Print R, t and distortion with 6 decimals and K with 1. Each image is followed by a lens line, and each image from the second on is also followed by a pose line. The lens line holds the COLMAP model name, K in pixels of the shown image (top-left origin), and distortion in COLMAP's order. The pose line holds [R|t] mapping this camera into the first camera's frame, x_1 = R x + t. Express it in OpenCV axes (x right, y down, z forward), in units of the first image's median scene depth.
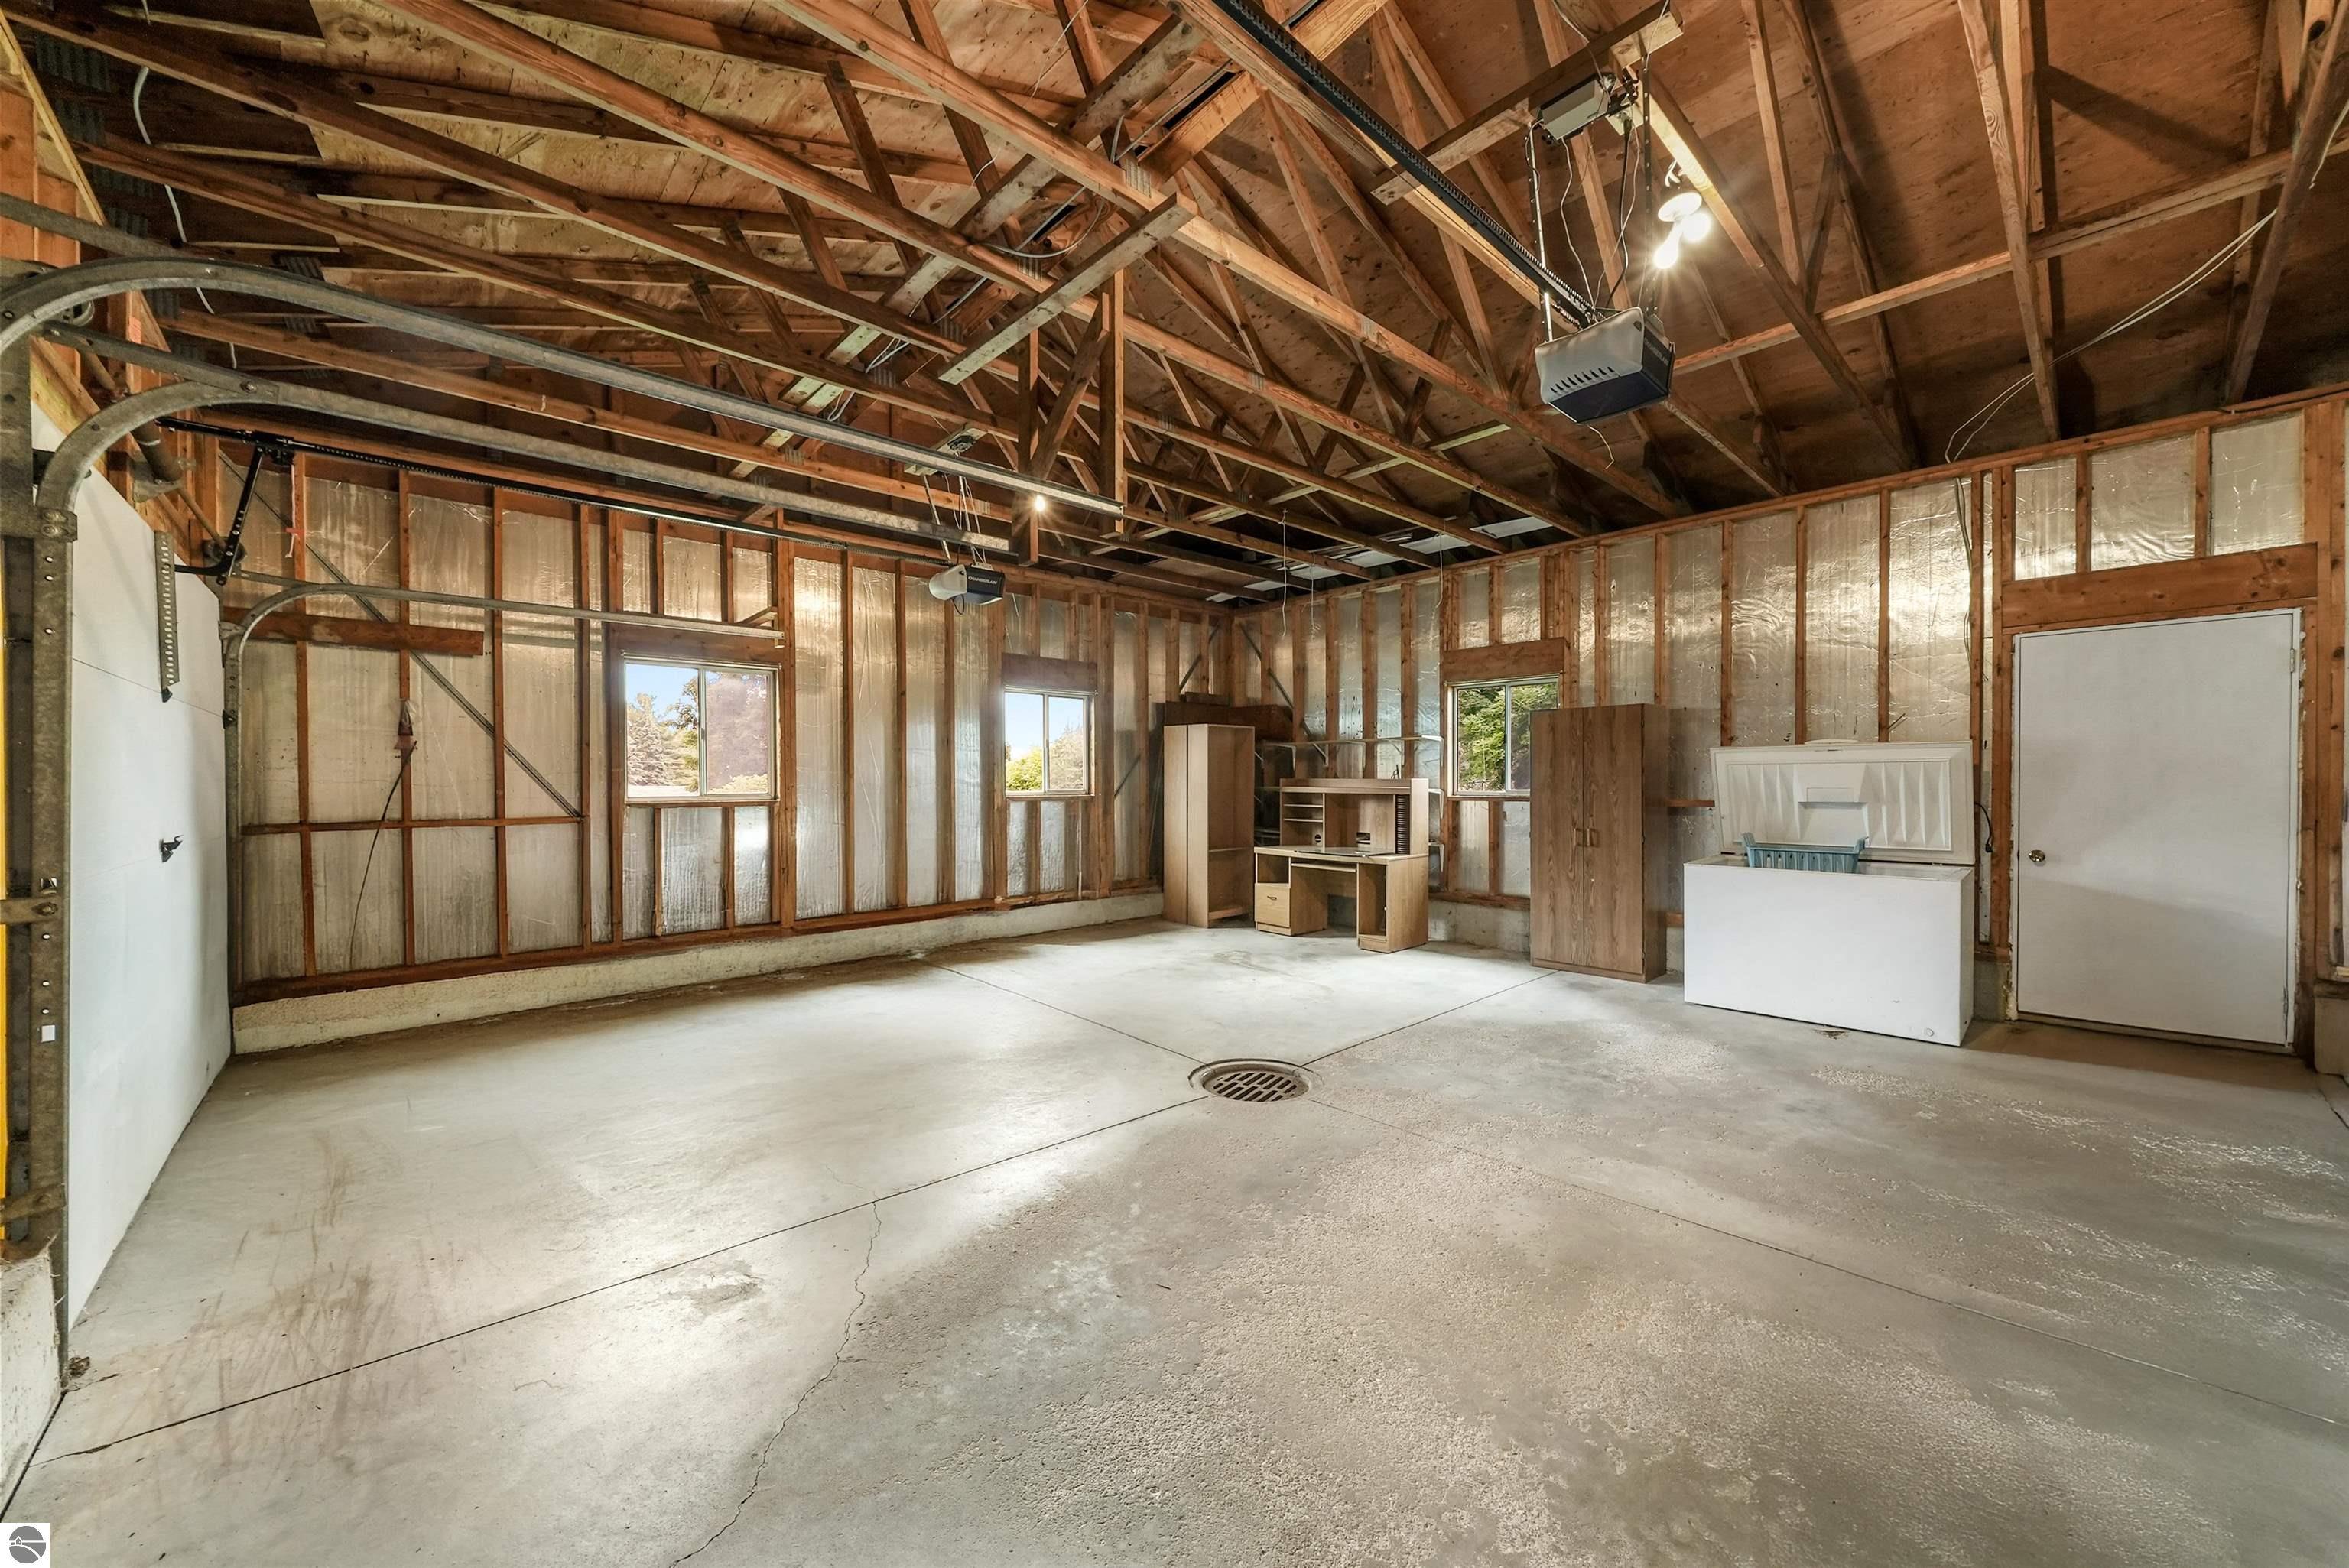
lens RADIAL K [[896.5, 0, 1173.3], [0, 896.5, 798.9], [0, 0, 1]] dist [-0.001613, -0.000142]
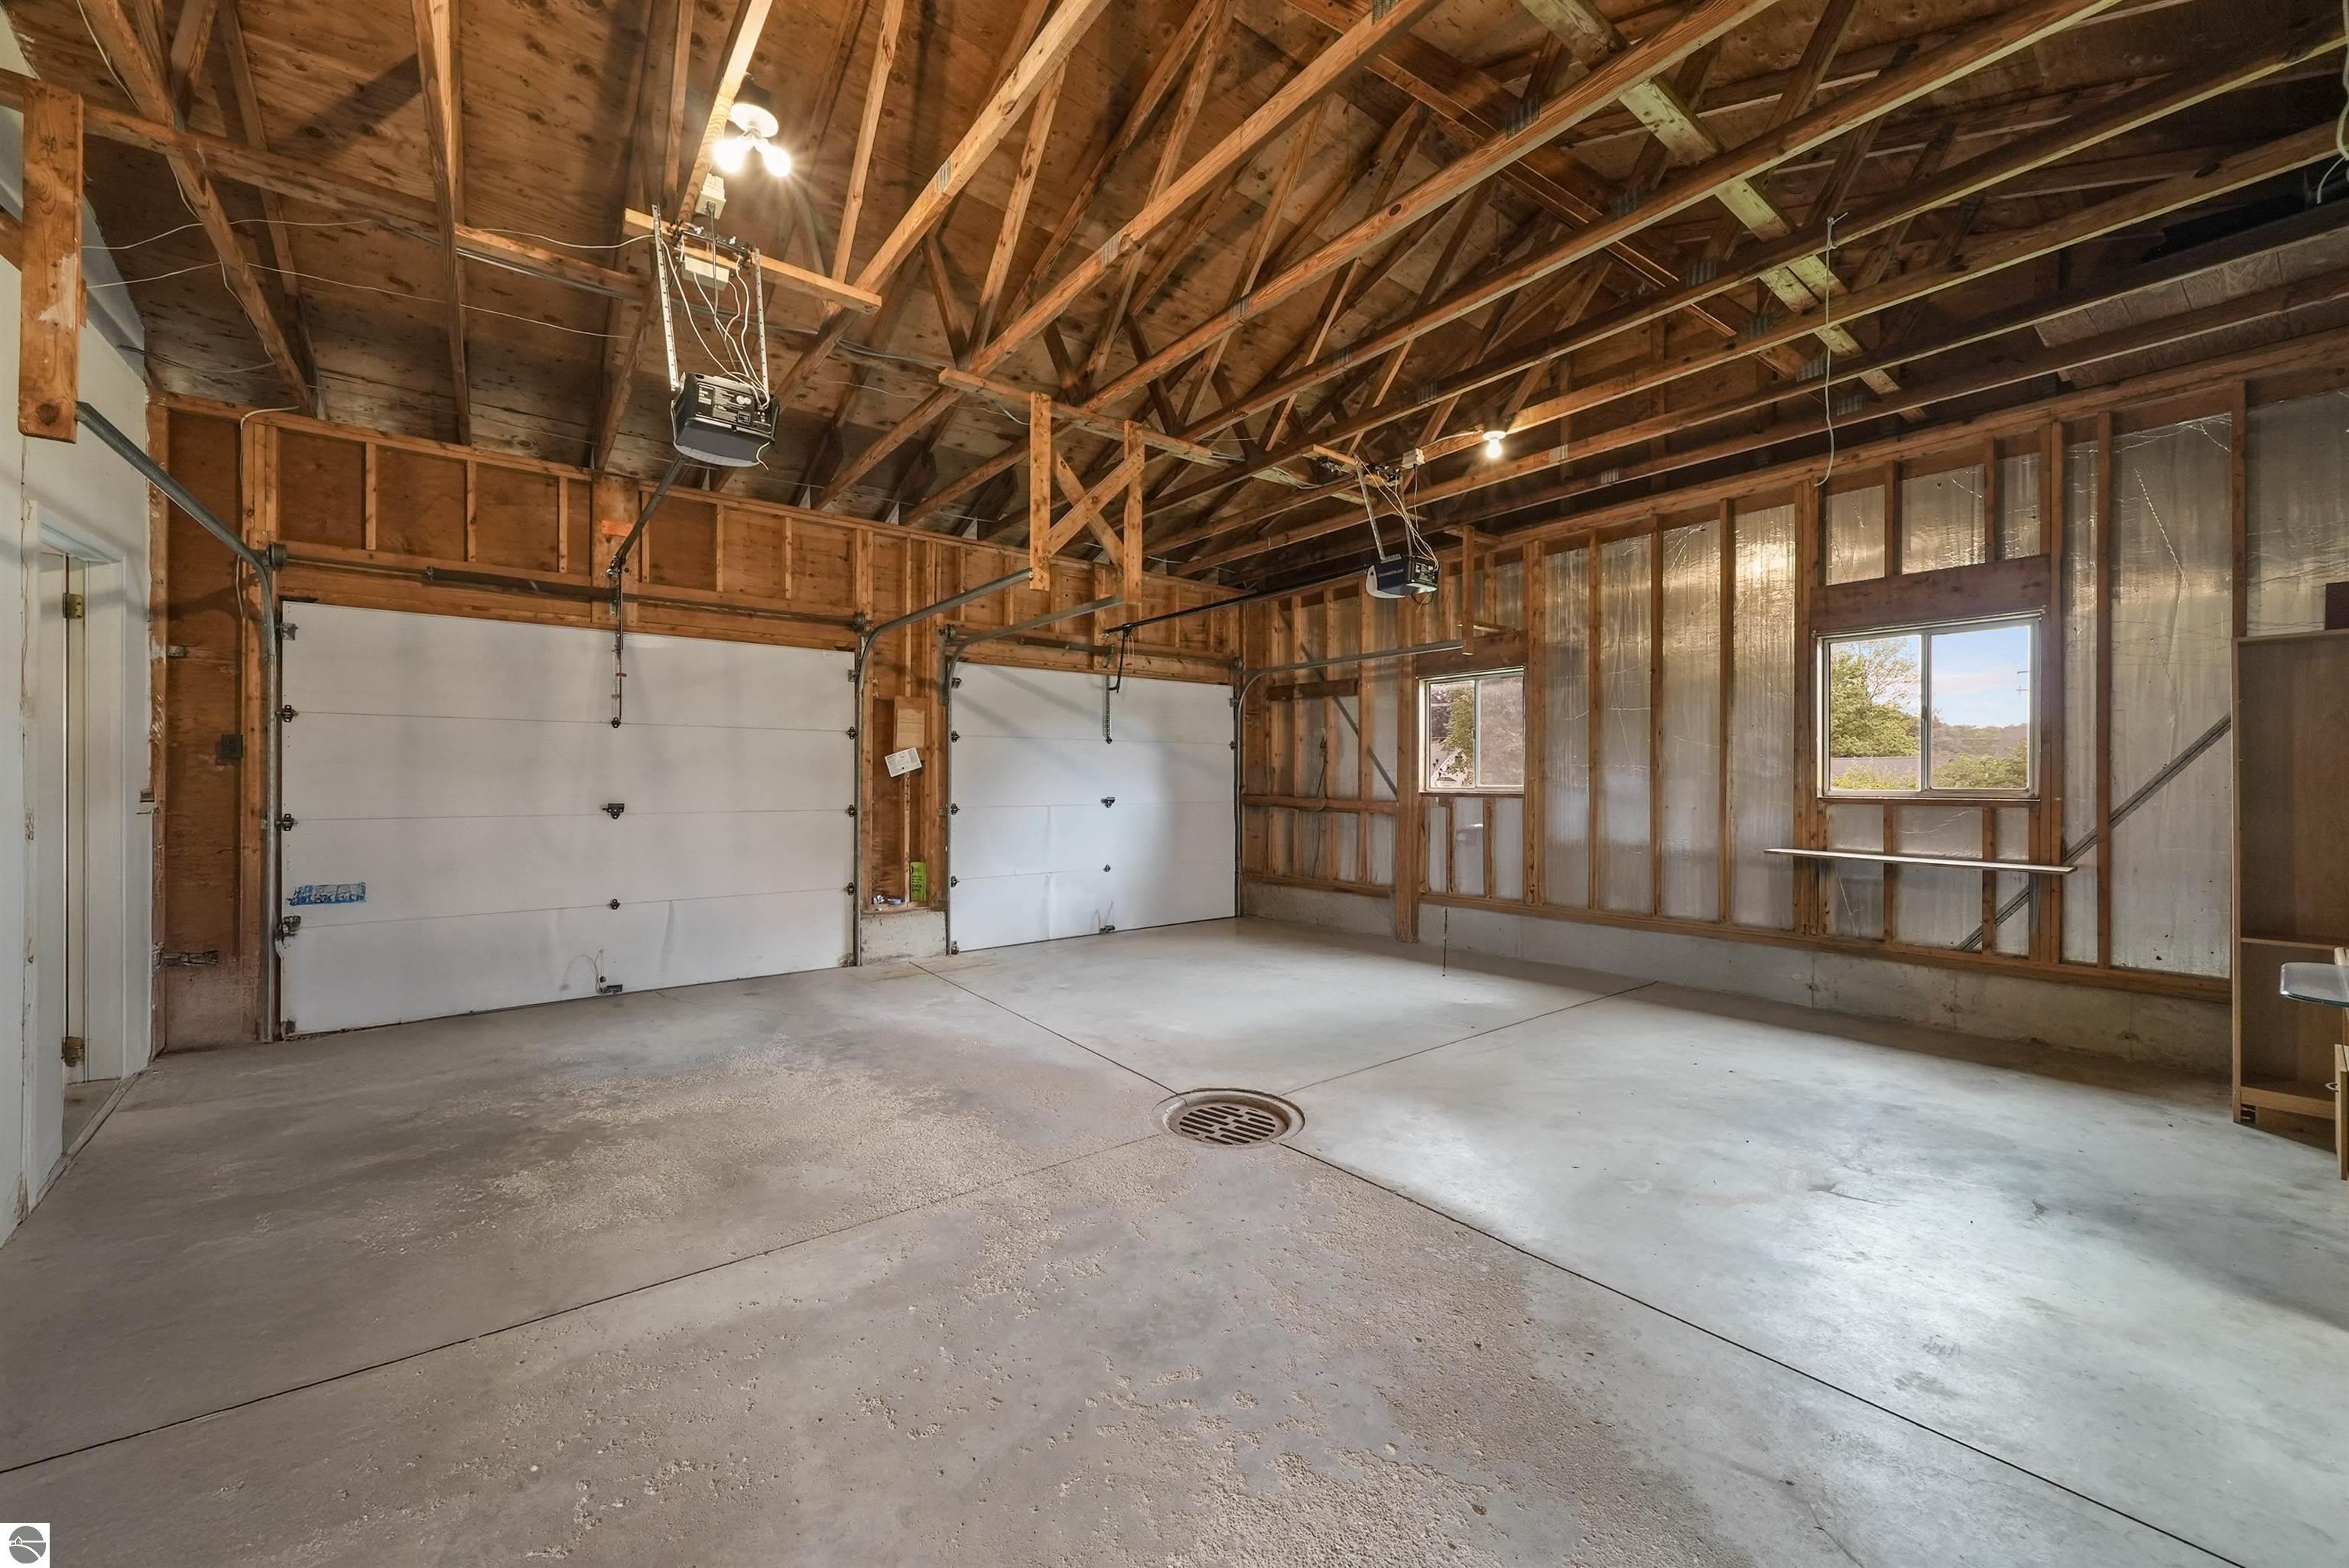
lens RADIAL K [[882.7, 0, 1174.9], [0, 882.7, 796.3], [0, 0, 1]] dist [-0.001446, -0.000015]
pose [[-0.098162, 0.022781, -0.994910, 1.177871], [-0.018410, 0.999525, 0.024703, -0.022130], [0.995000, 0.020741, -0.097696, 1.278961]]
